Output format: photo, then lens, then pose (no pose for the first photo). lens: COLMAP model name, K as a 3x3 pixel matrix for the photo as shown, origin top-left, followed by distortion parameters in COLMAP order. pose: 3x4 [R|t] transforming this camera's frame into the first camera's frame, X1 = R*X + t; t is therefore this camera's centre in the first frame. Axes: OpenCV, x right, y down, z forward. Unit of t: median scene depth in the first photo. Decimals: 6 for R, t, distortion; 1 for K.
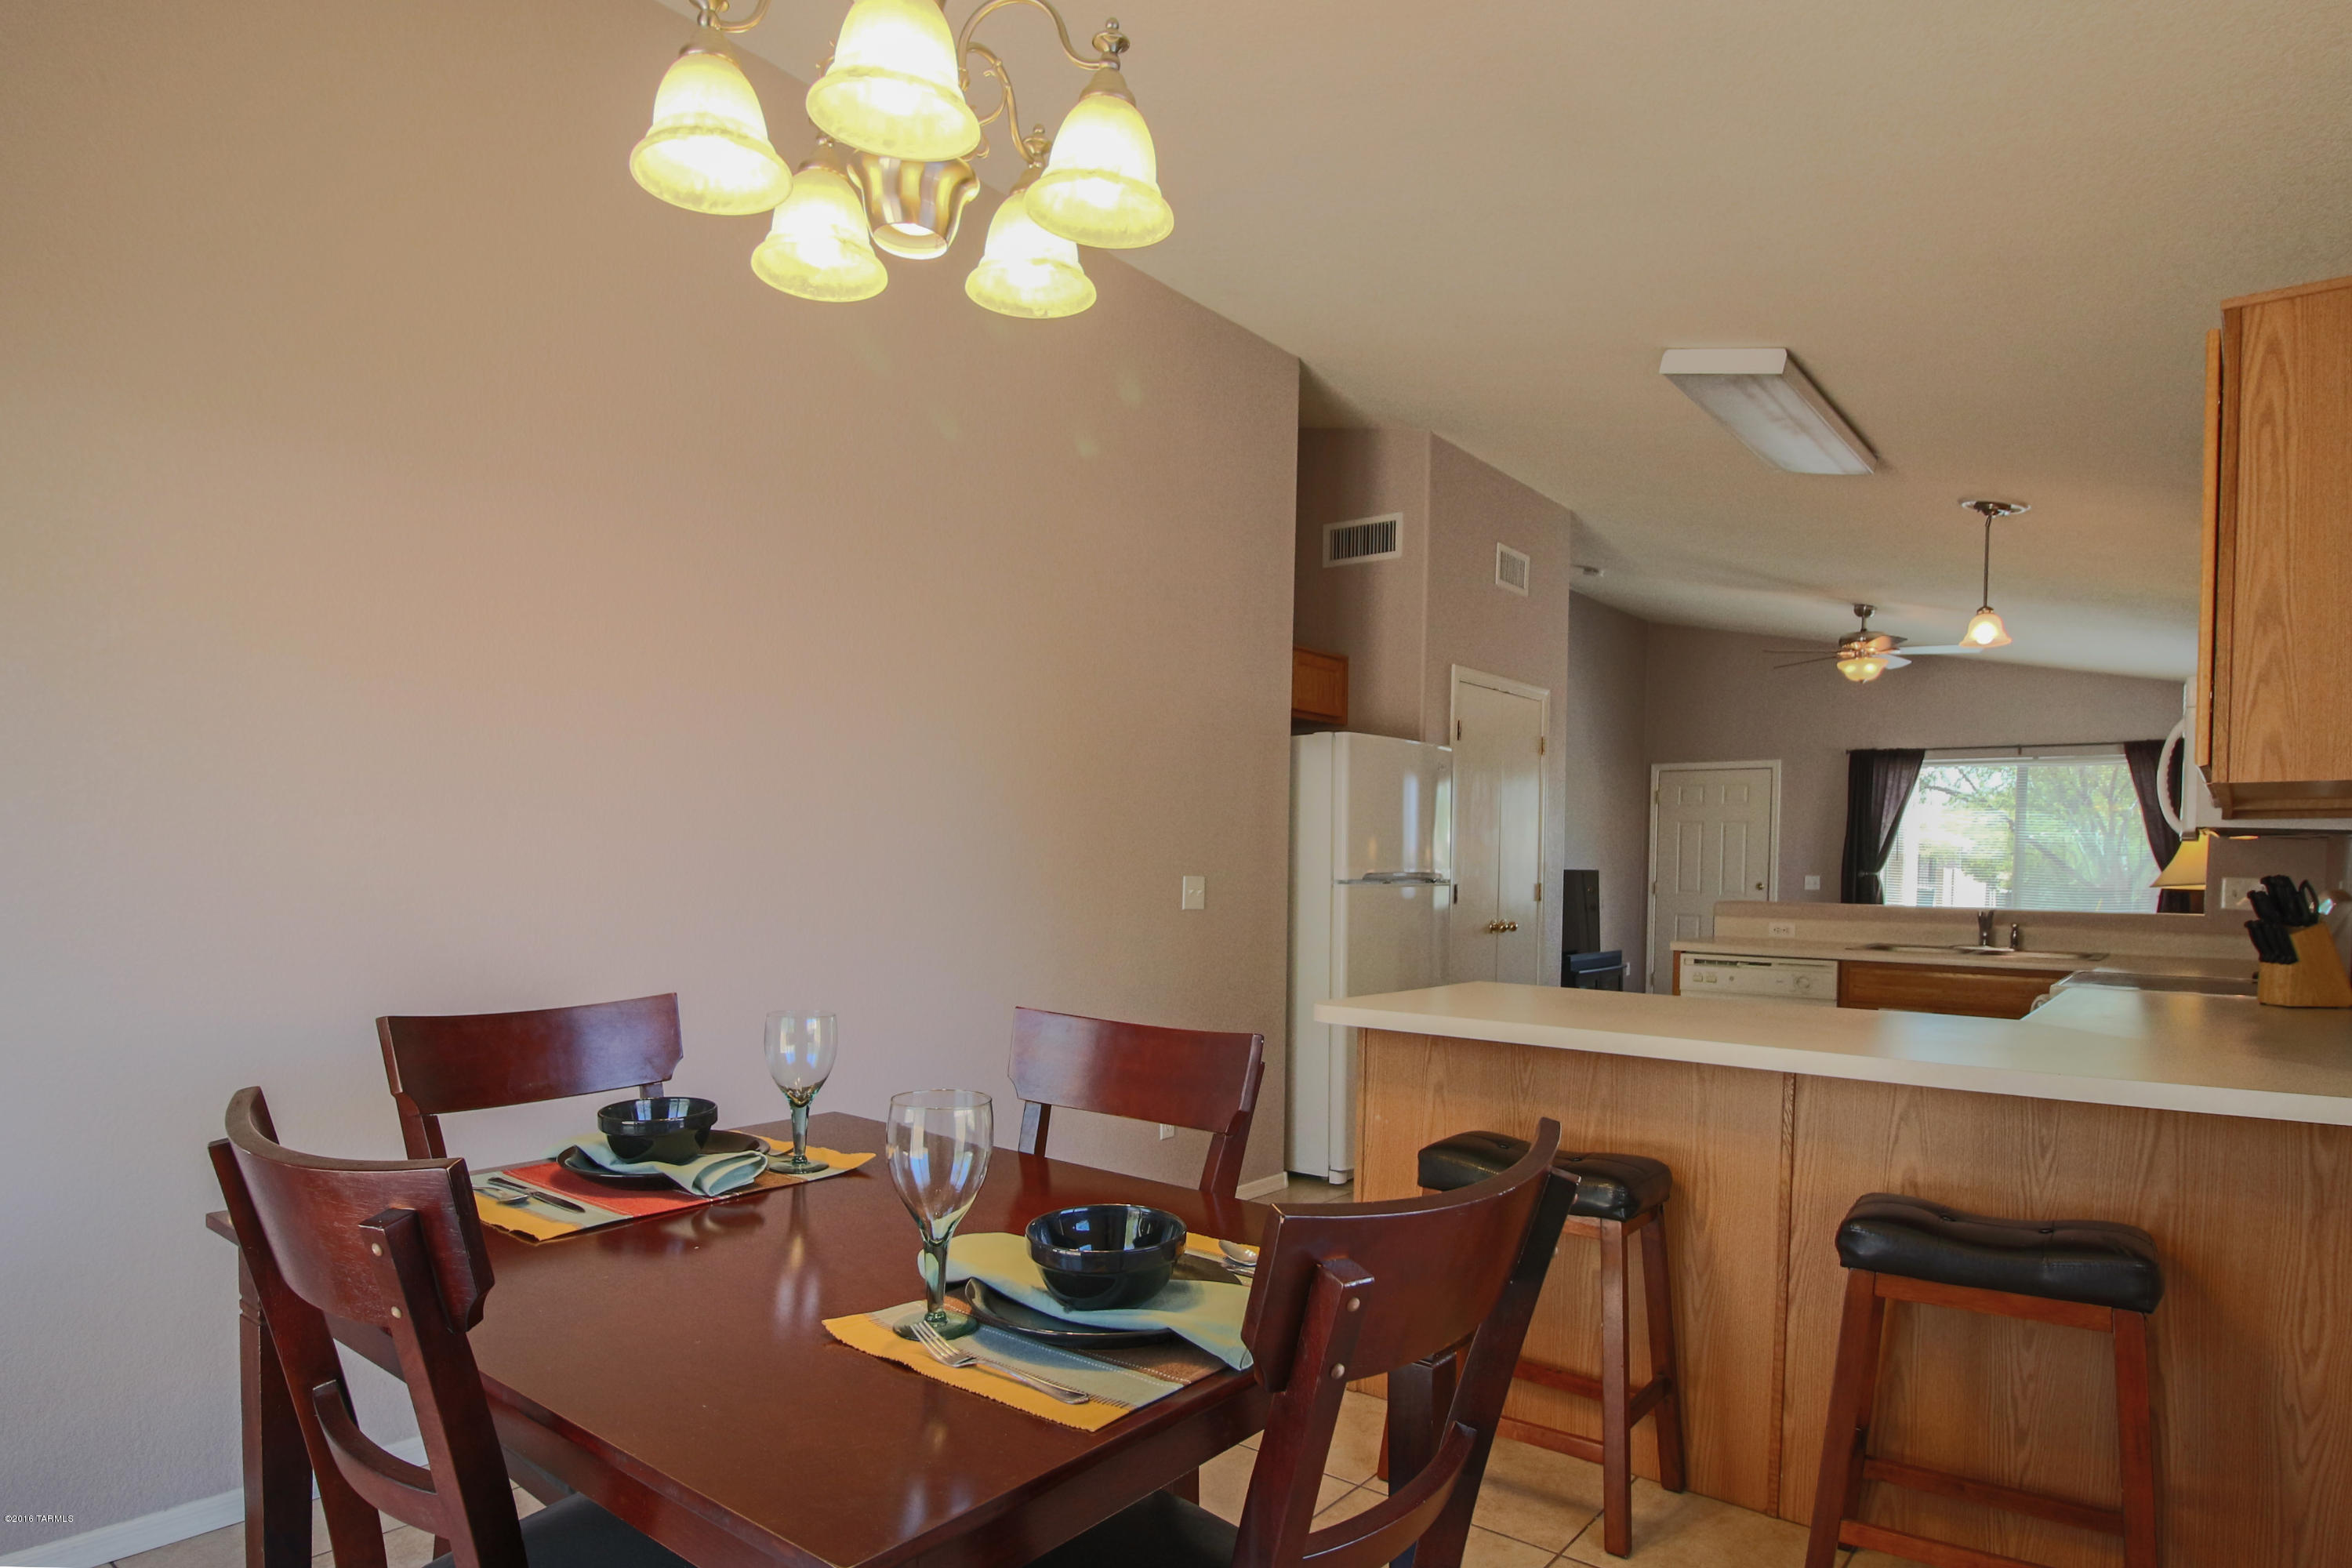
lens RADIAL K [[1322.4, 0, 1153.1], [0, 1322.4, 899.4], [0, 0, 1]] dist [-0.003870, -0.000936]
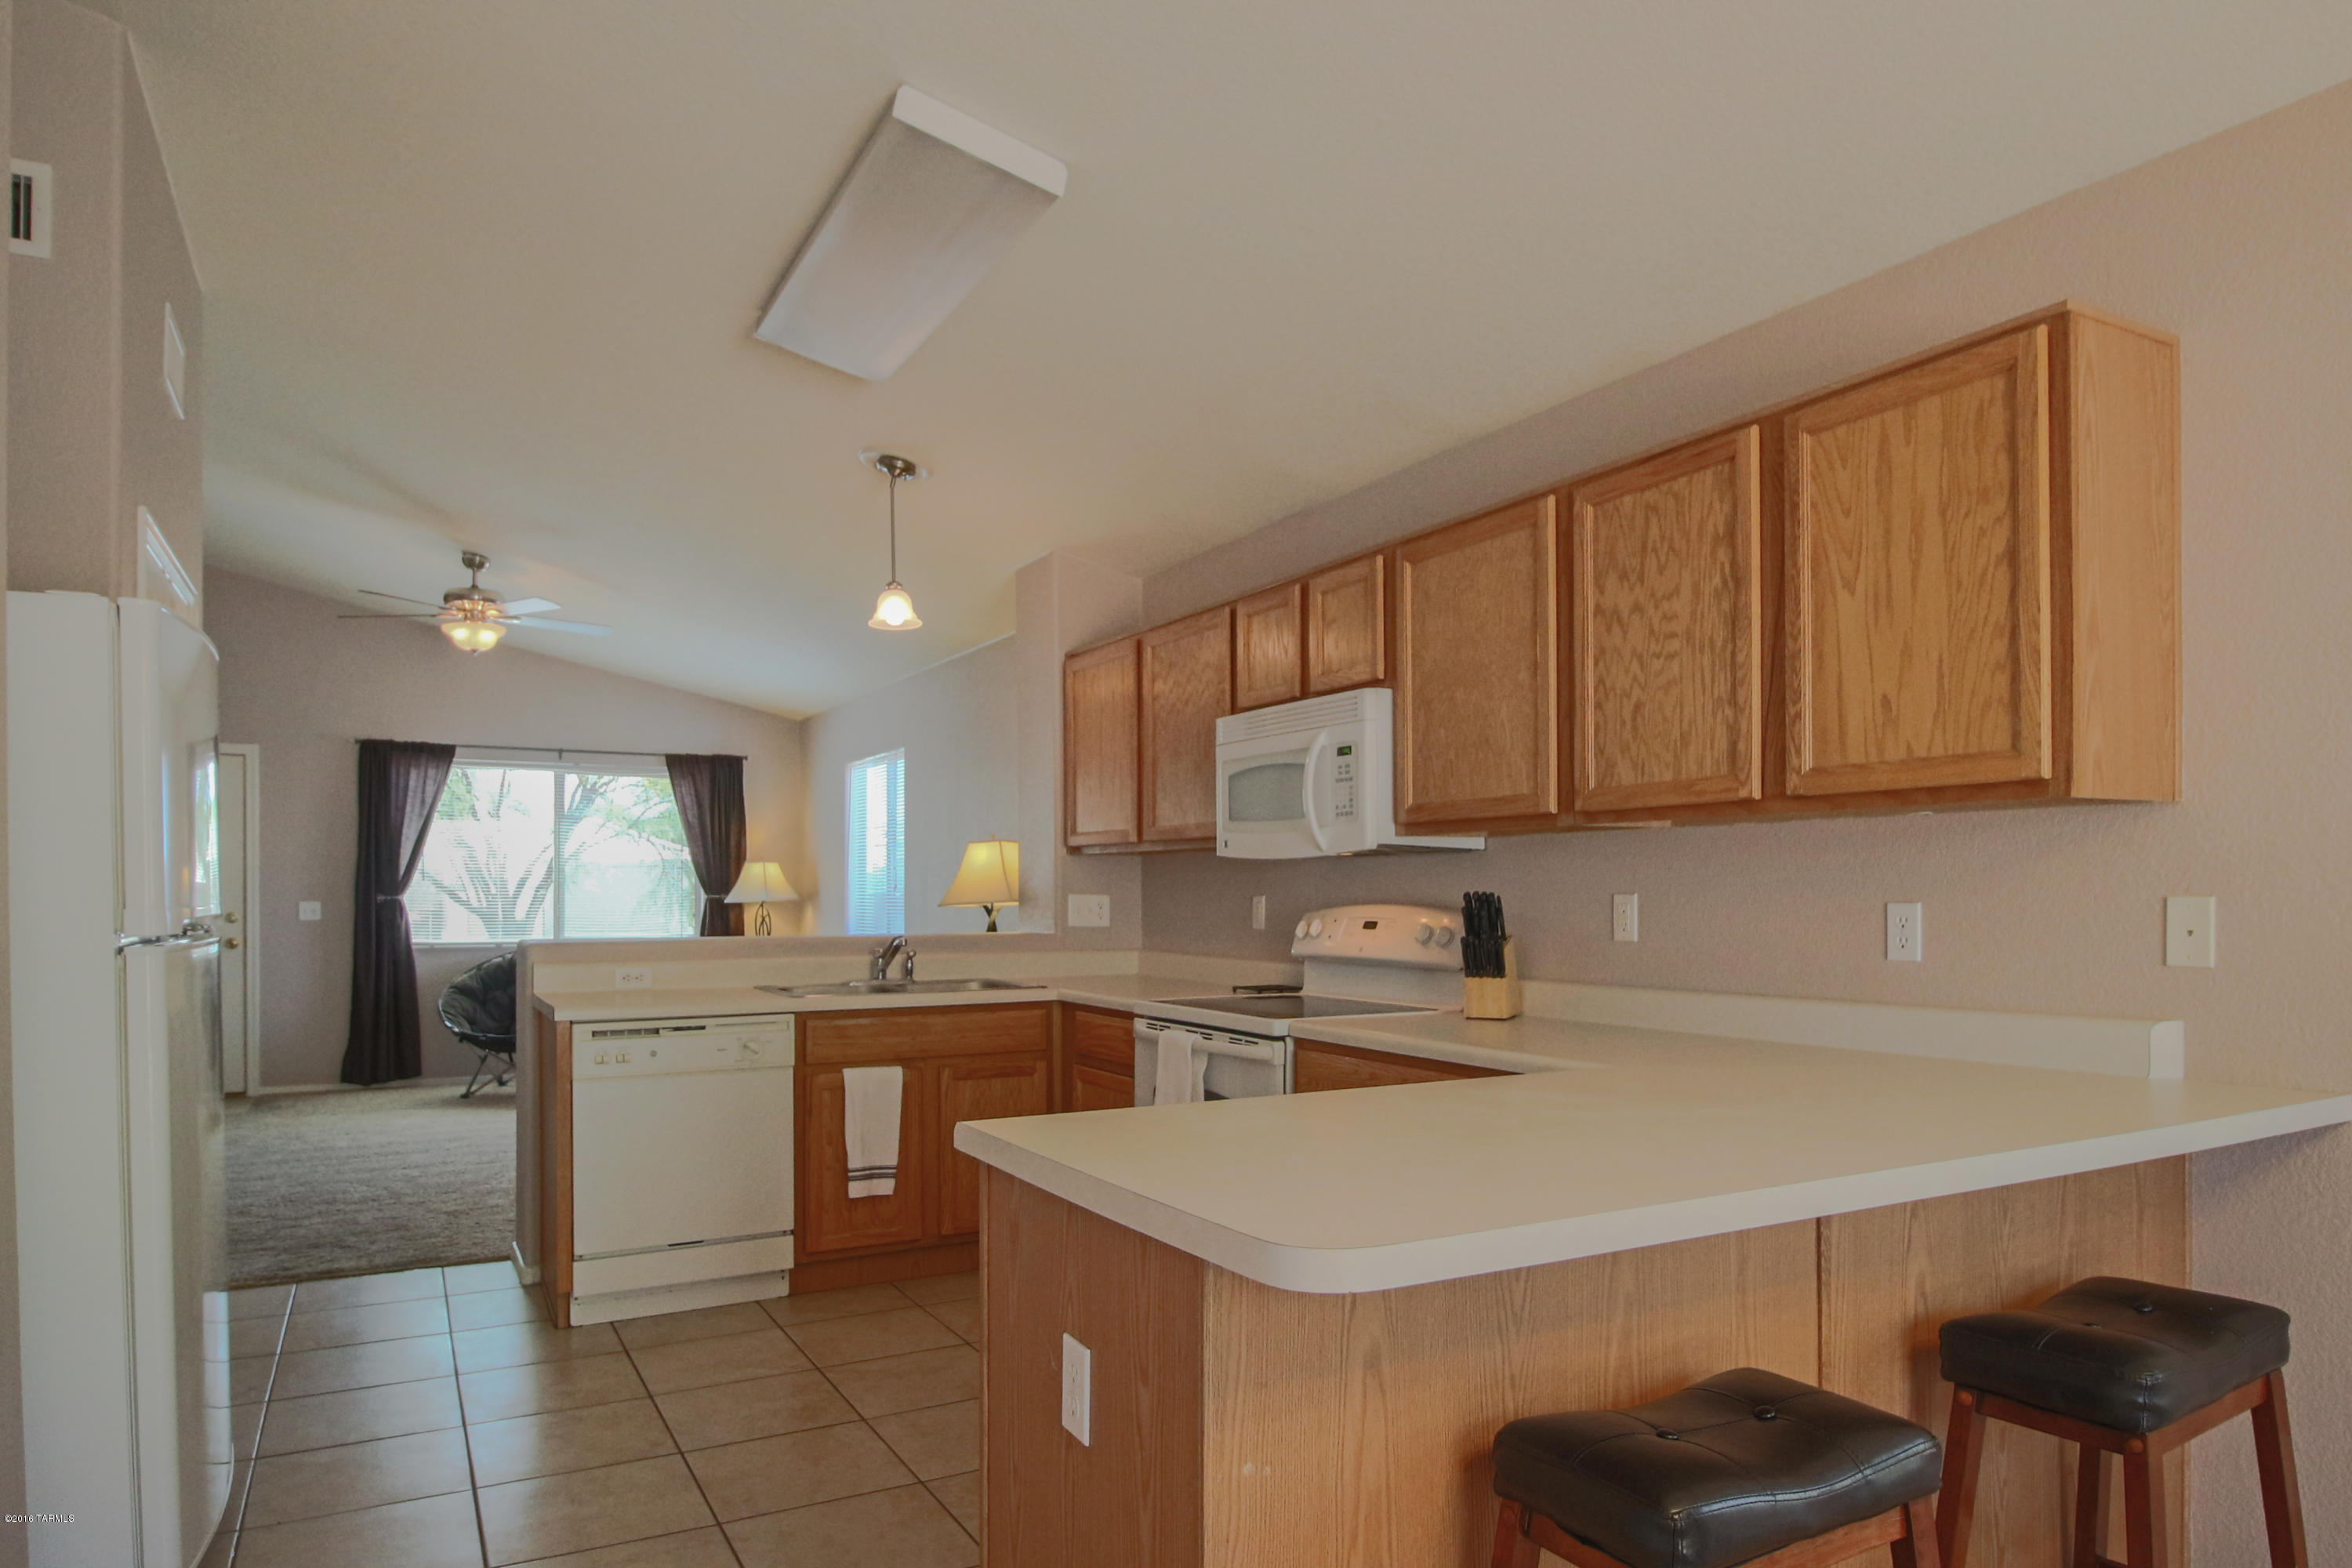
lens RADIAL K [[1435.7, 0, 1190.2], [0, 1435.7, 887.9], [0, 0, 1]] dist [-0.000717, 0.001153]
pose [[0.366094, -0.012480, 0.930494, -0.102285], [0.034314, 0.999411, -0.000097, -0.011056], [-0.929945, 0.031964, 0.366307, 0.305115]]
